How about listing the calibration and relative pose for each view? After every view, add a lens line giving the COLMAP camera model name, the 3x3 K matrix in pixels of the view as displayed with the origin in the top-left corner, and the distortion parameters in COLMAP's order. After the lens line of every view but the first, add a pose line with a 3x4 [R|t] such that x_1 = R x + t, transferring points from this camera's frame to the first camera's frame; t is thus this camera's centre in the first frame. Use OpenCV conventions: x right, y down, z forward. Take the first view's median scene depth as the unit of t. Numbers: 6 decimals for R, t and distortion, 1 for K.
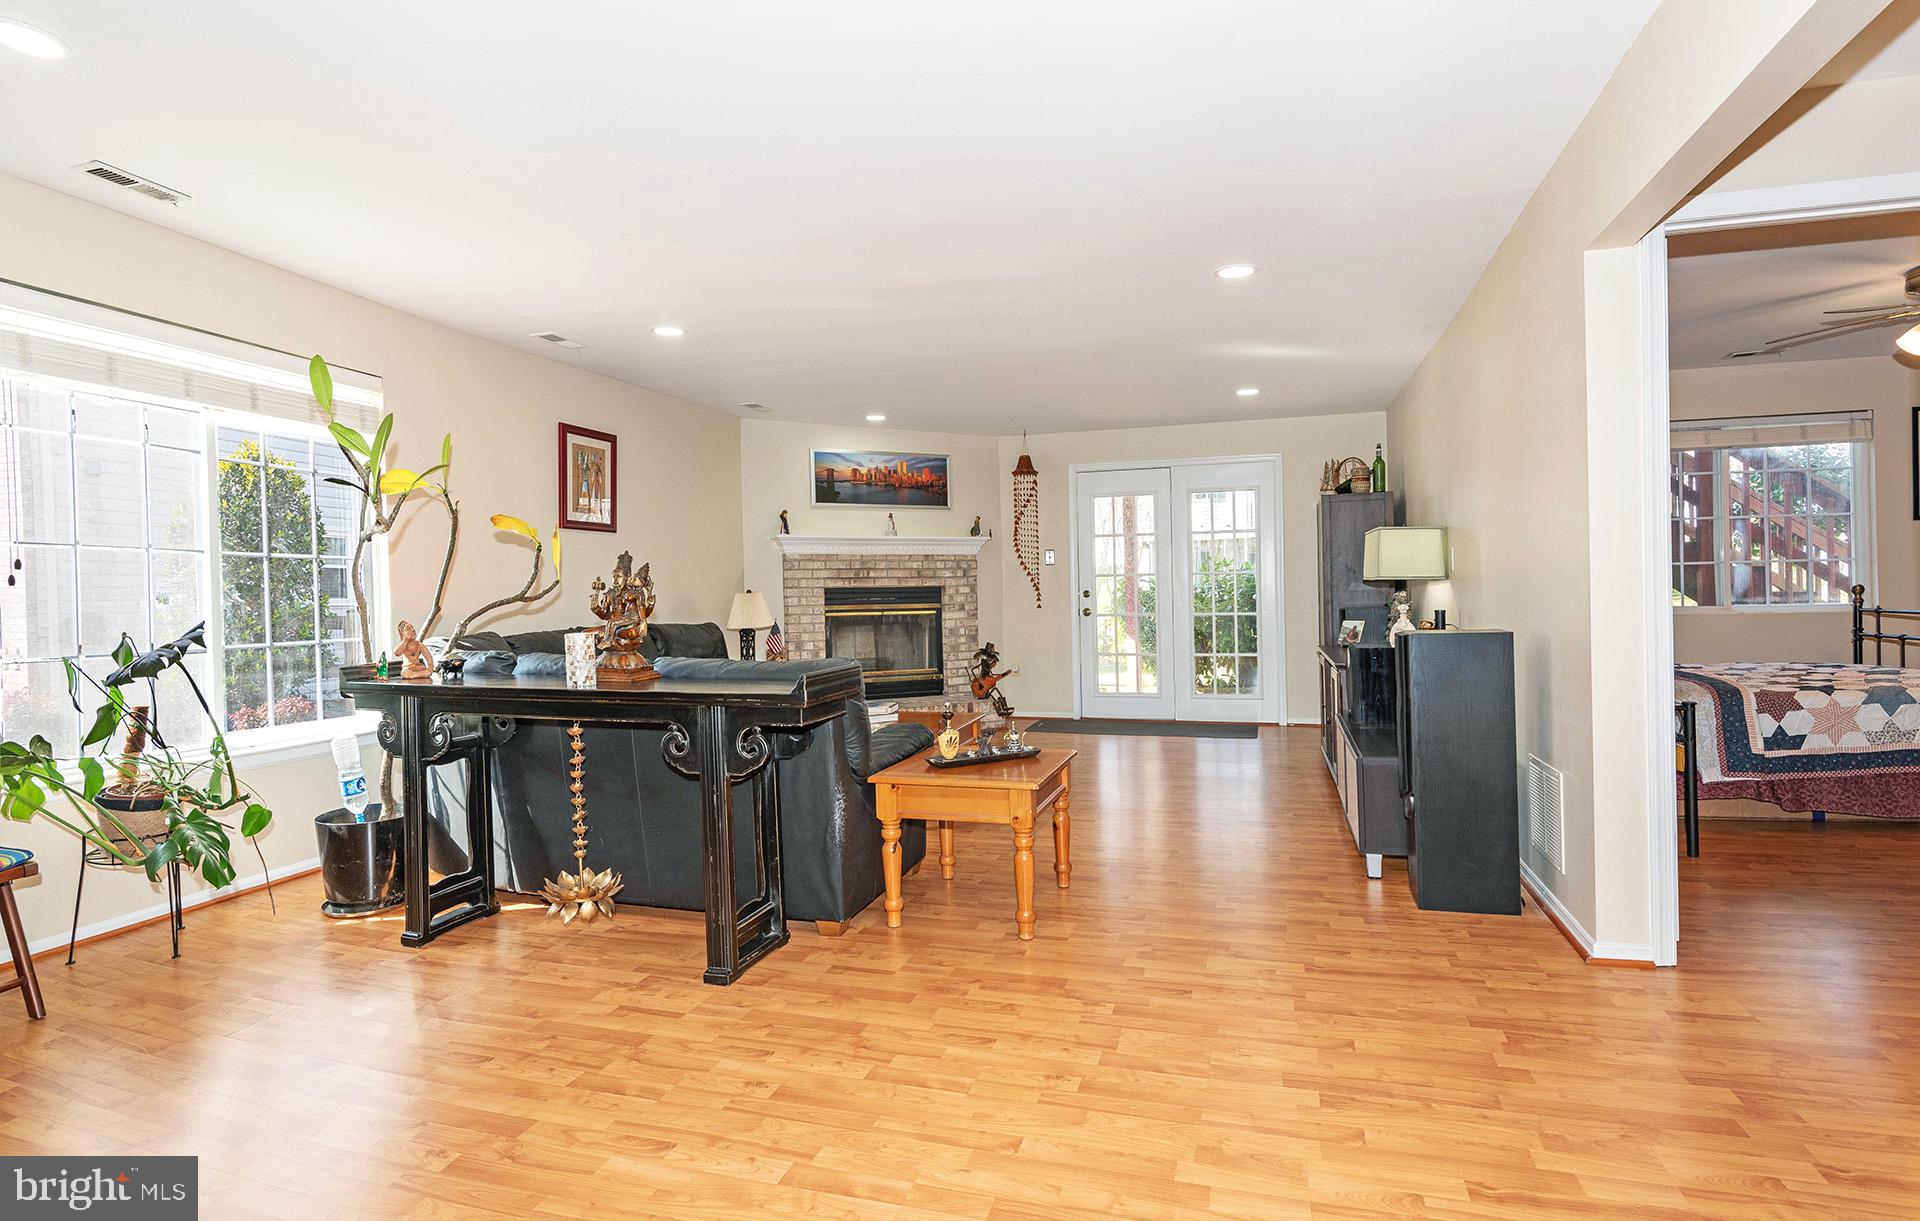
lens RADIAL K [[972.8, 0, 952.5], [0, 972.8, 611.6], [0, 0, 1]] dist [0.023588, -0.000931]
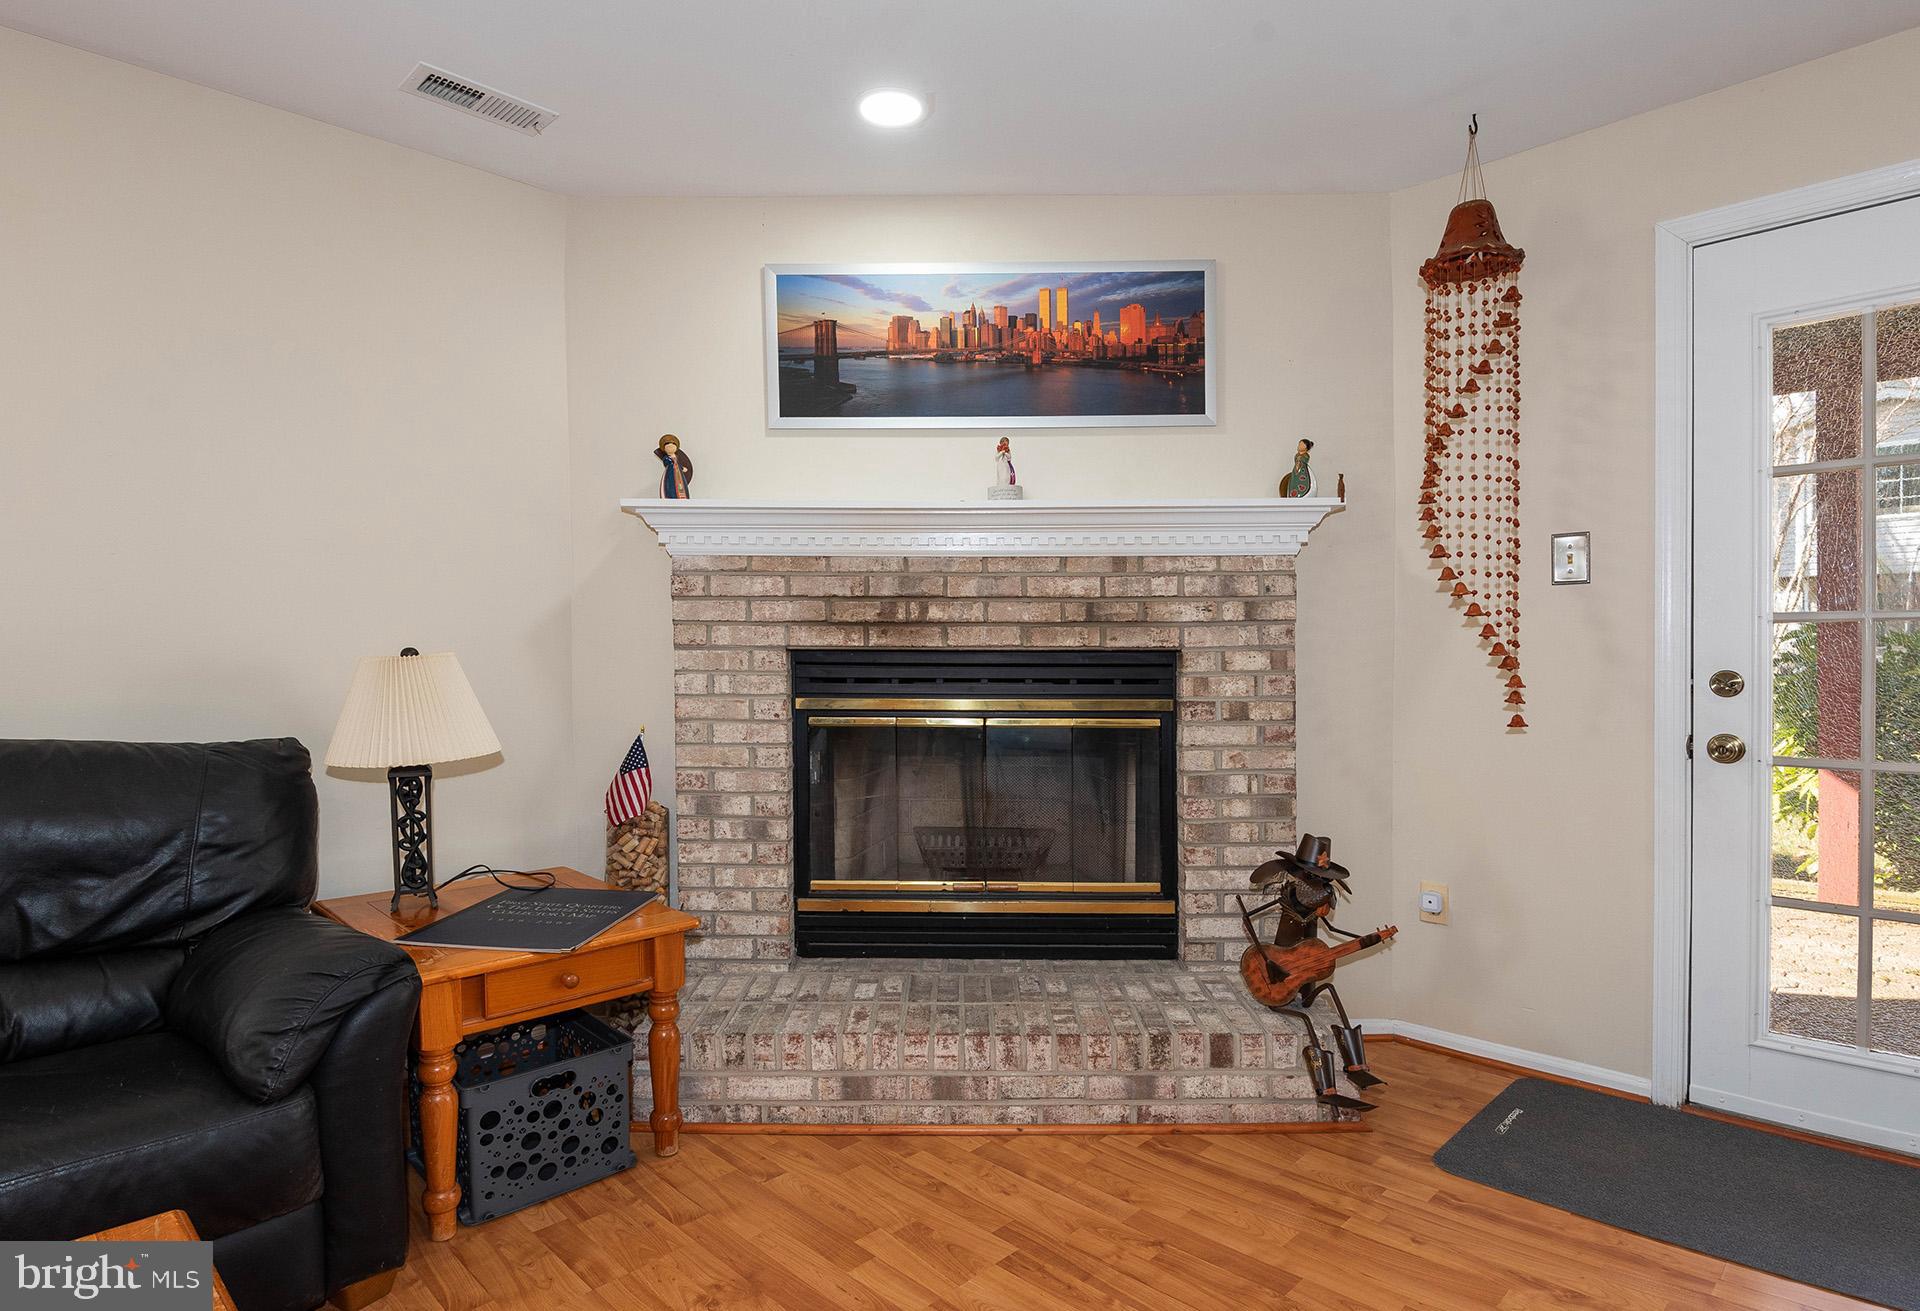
lens RADIAL K [[988.5, 0, 845.3], [0, 988.5, 690.8], [0, 0, 1]] dist [0.000483, -0.004466]
pose [[0.853416, 0.032668, -0.520206, 0.073462], [-0.028263, 0.999466, 0.016399, -0.014472], [0.520464, 0.000707, 0.853883, 0.660537]]
